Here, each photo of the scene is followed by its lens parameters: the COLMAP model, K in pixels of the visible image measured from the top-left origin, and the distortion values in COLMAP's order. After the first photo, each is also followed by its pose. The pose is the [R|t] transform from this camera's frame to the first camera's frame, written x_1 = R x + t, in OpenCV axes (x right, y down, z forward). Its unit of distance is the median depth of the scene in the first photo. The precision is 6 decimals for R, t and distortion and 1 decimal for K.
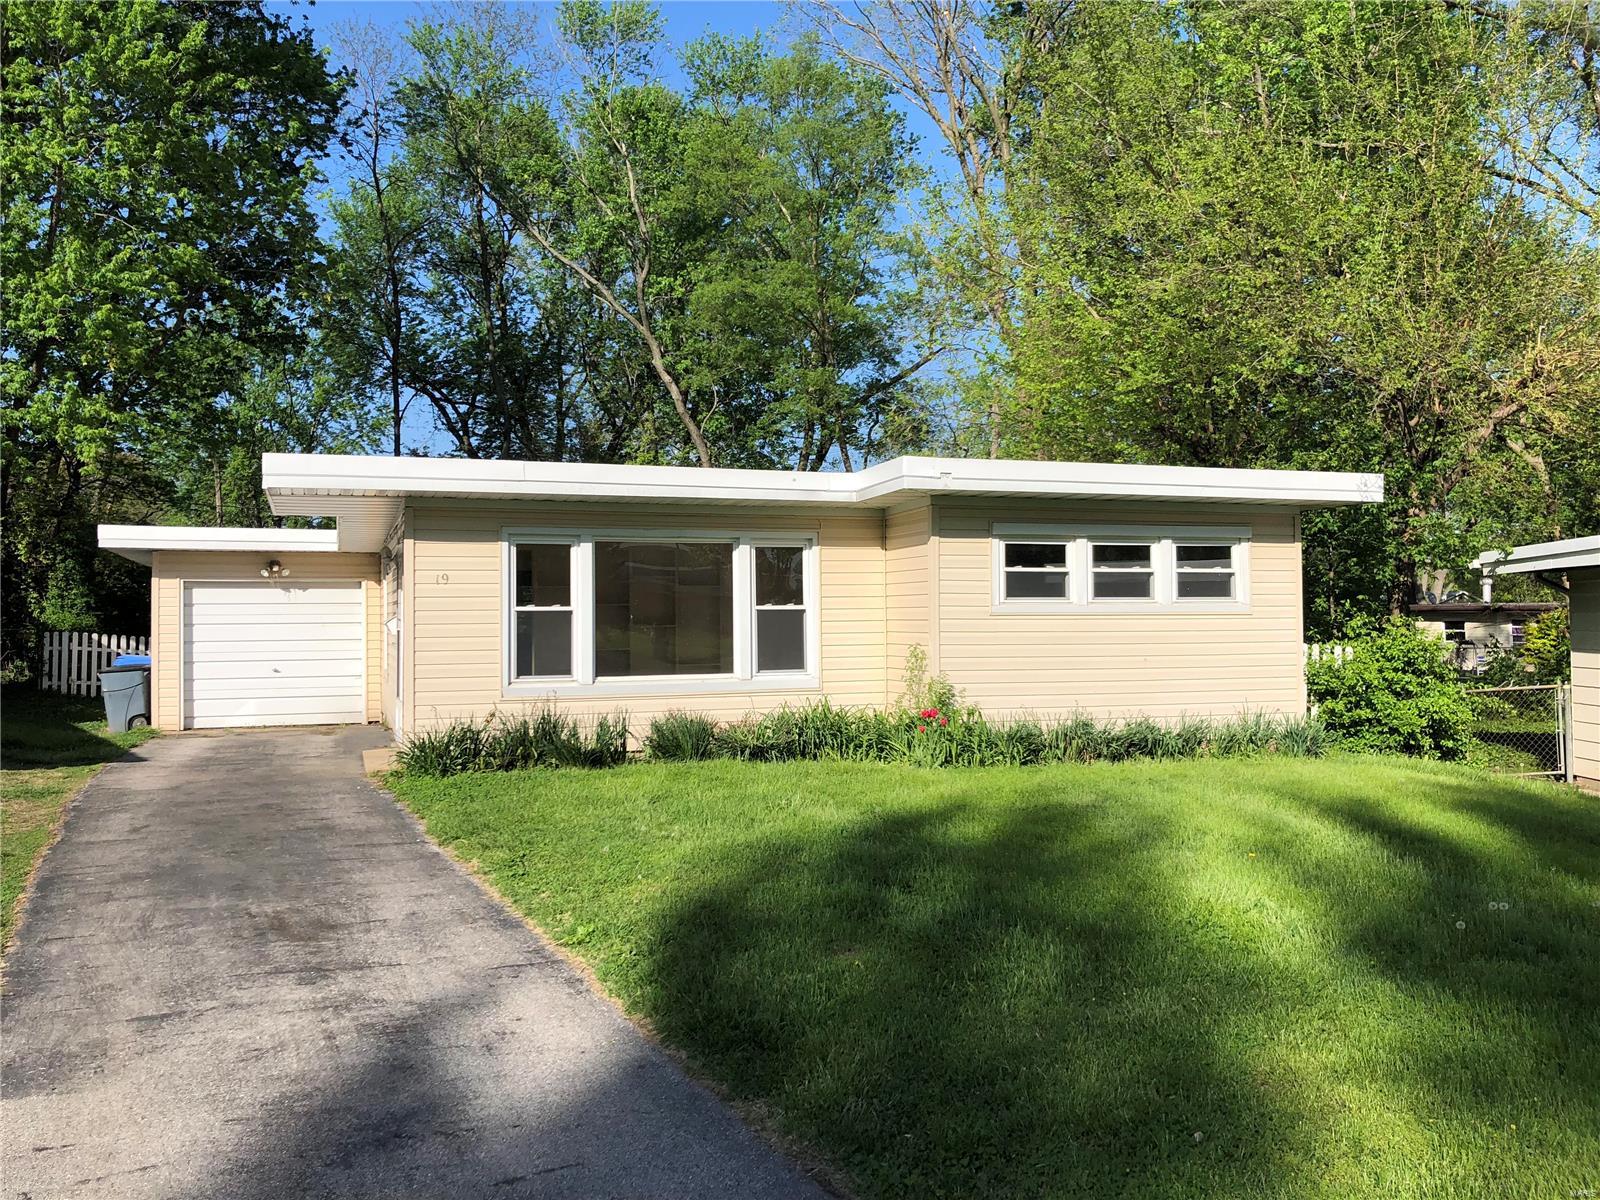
lens RADIAL K [[1319.6, 0, 800.1], [0, 1319.6, 589.5], [0, 0, 1]] dist [0.045763, -0.029799]
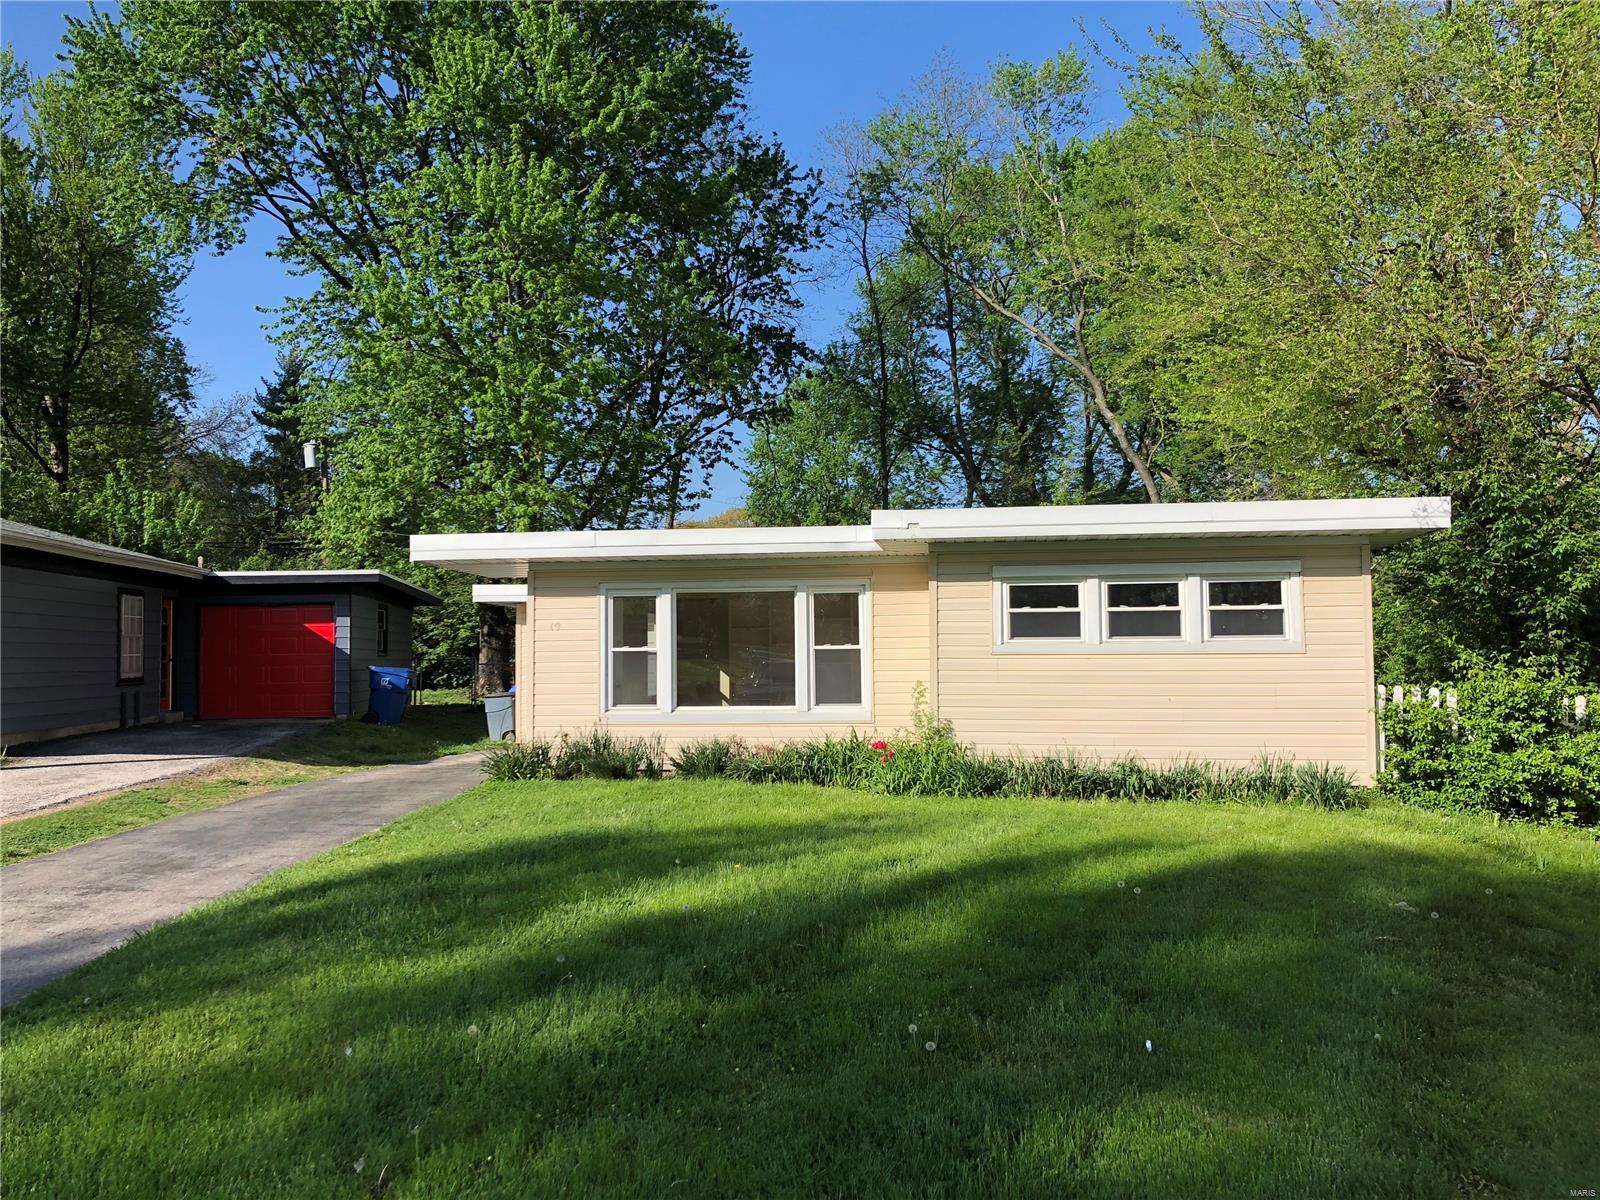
lens RADIAL K [[1319.6, 0, 797.0], [0, 1319.6, 607.5], [0, 0, 1]] dist [0.045763, -0.029799]
pose [[0.884883, -0.016155, -0.465533, 0.476038], [0.009495, 0.999816, -0.016646, -0.001891], [0.465716, 0.010310, 0.884874, 0.000332]]
